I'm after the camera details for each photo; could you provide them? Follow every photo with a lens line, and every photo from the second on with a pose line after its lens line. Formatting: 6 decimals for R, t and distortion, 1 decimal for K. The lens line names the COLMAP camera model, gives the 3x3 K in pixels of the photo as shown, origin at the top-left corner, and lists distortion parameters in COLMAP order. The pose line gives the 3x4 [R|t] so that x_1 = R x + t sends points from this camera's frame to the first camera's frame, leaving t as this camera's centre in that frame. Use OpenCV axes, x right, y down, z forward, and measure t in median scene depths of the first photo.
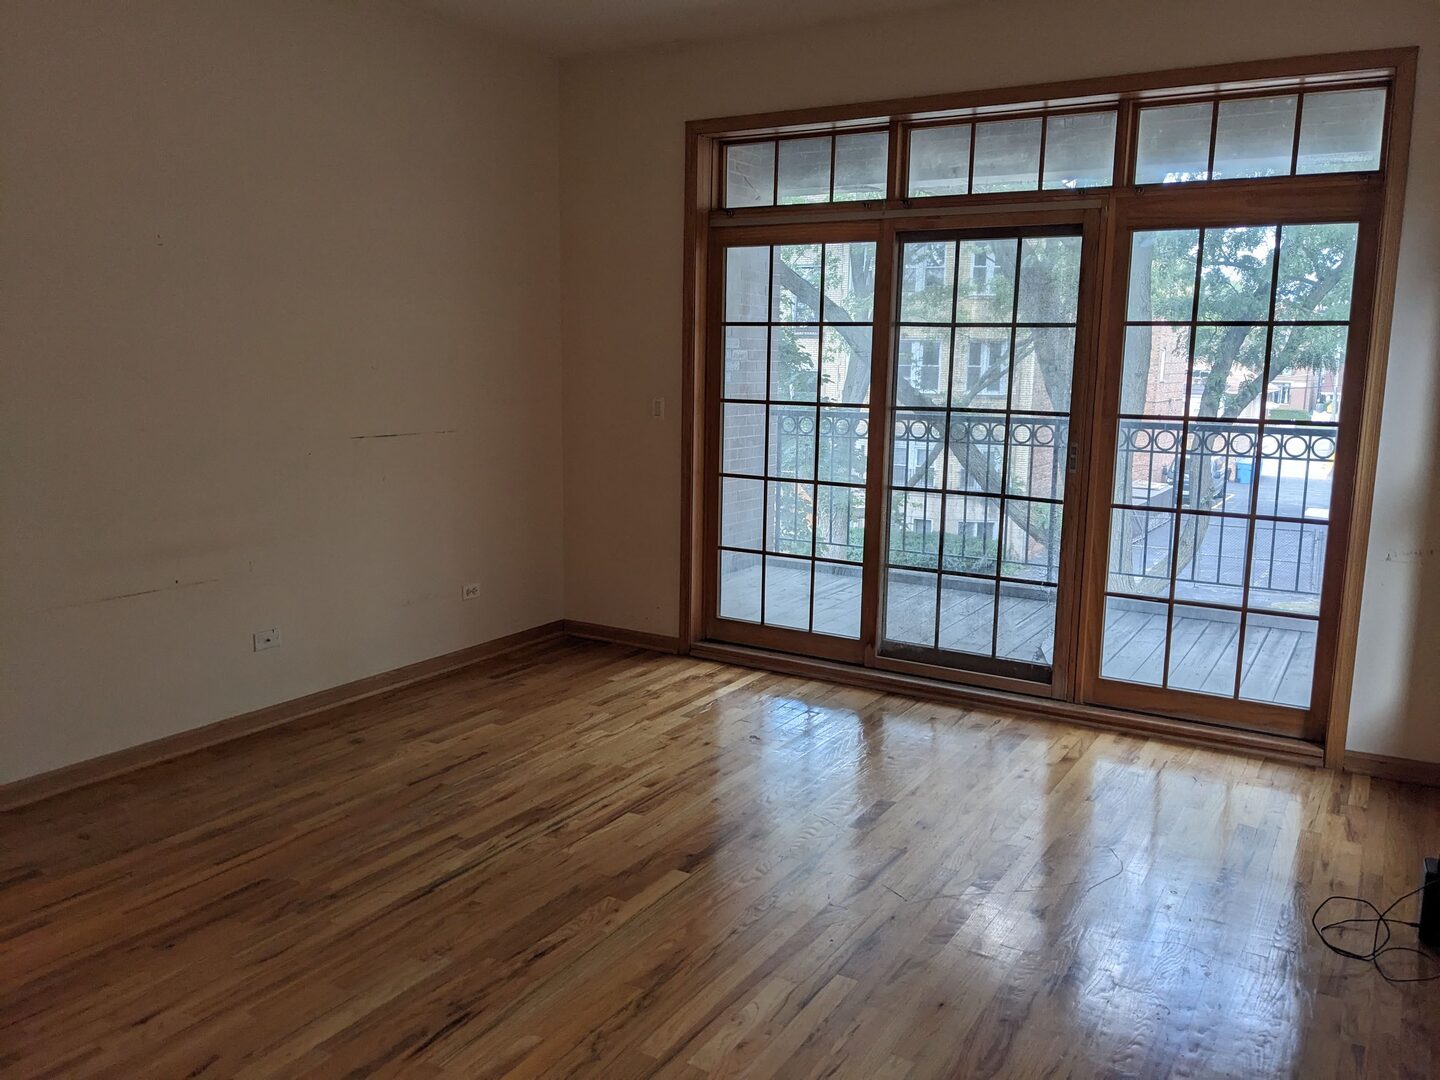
lens RADIAL K [[1138.9, 0, 711.8], [0, 1138.9, 539.9], [0, 0, 1]] dist [0.047279, -0.078687]
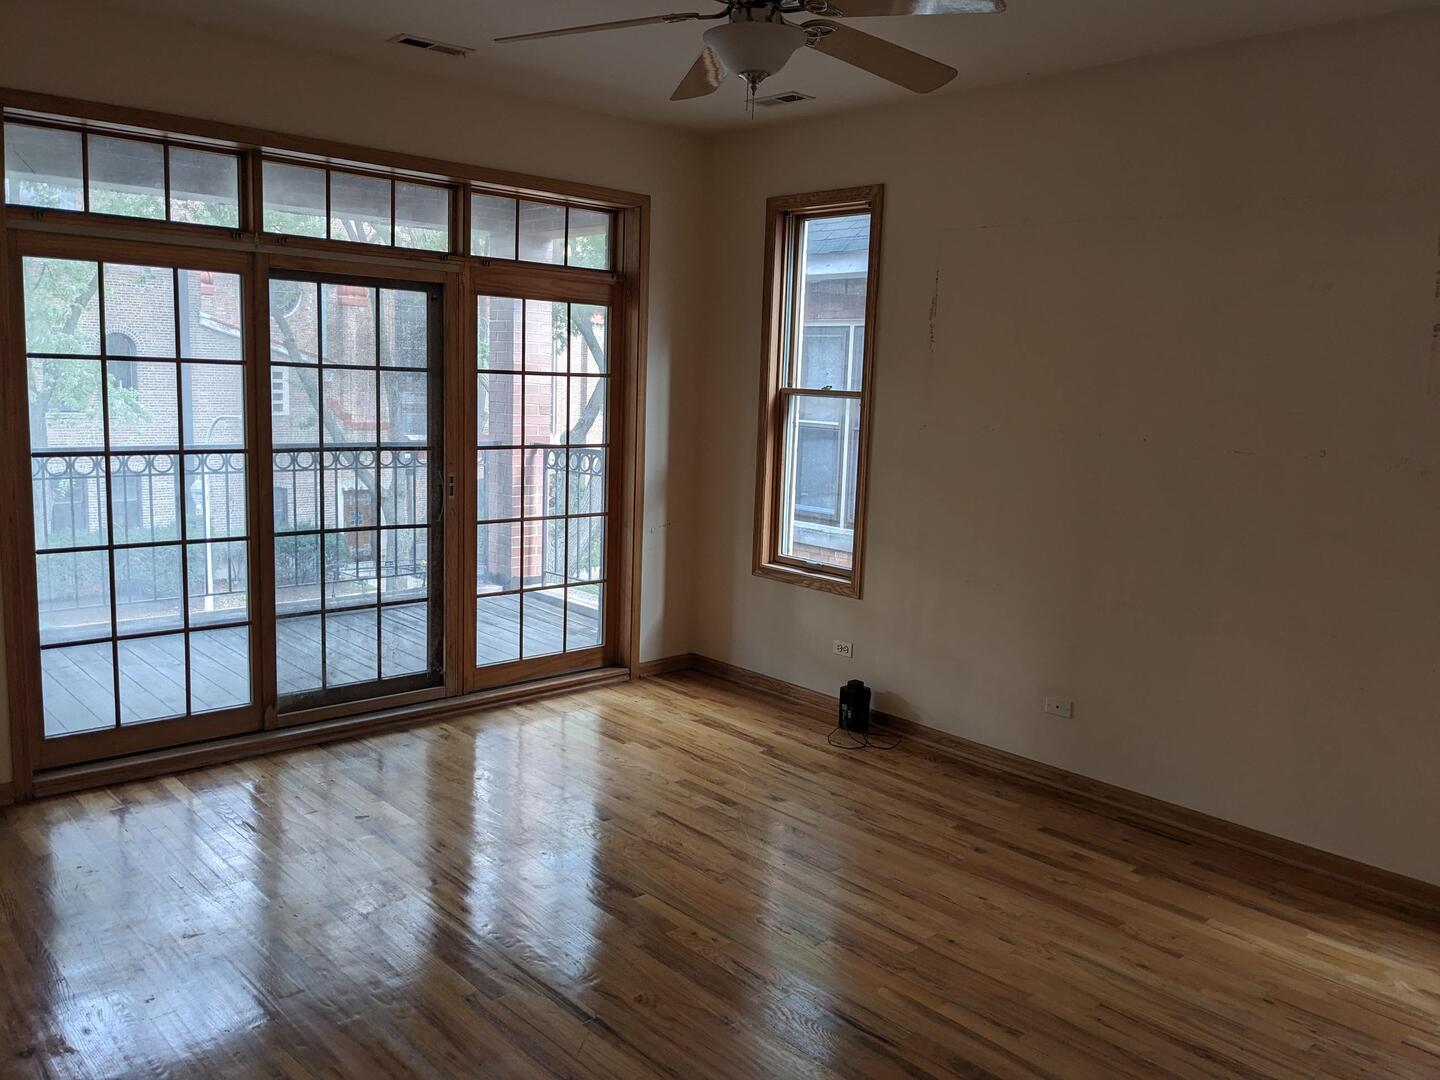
lens RADIAL K [[1138.9, 0, 720.6], [0, 1138.9, 527.5], [0, 0, 1]] dist [0.047279, -0.078687]
pose [[0.279684, -0.131164, 0.951090, -0.680958], [0.128961, 0.986779, 0.098163, -0.103752], [-0.951392, 0.095199, 0.292901, 0.394082]]
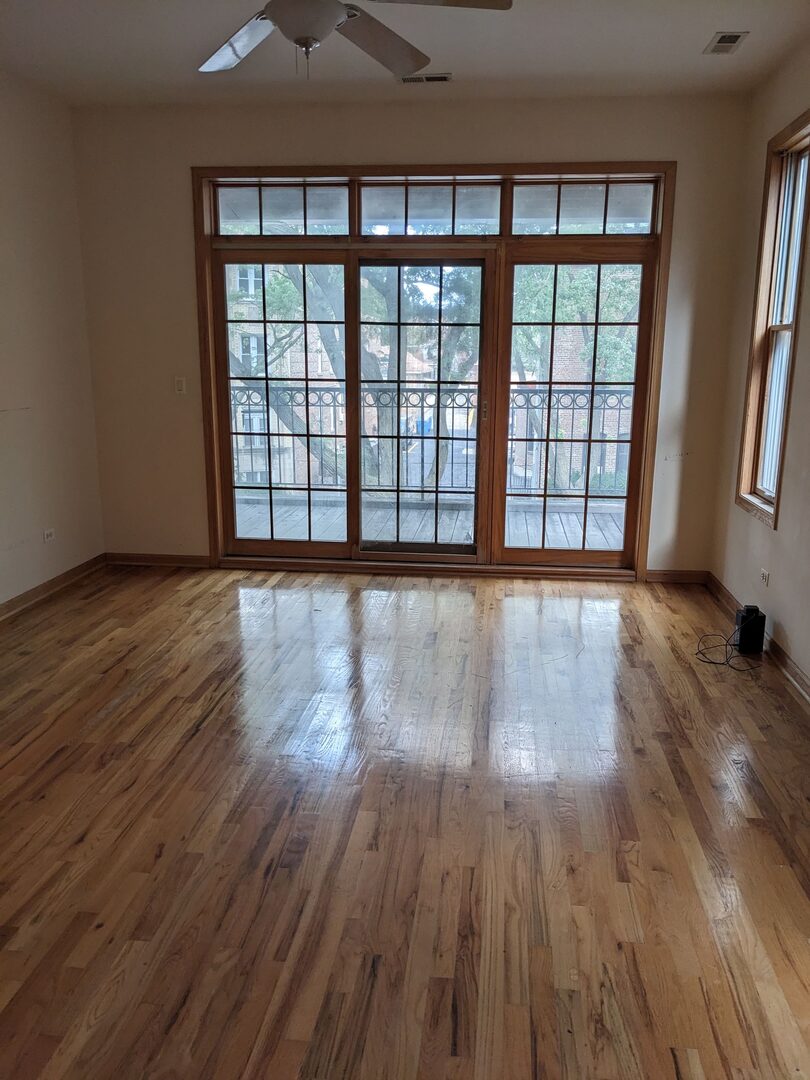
lens RADIAL K [[854.2, 0, 406.7], [0, 854.2, 549.4], [0, 0, 1]] dist [0.047279, -0.078687]
pose [[0.904347, -0.103249, 0.414122, -0.280633], [0.075146, 0.993659, 0.083637, 0.012117], [-0.420131, -0.044517, 0.906371, -0.033493]]
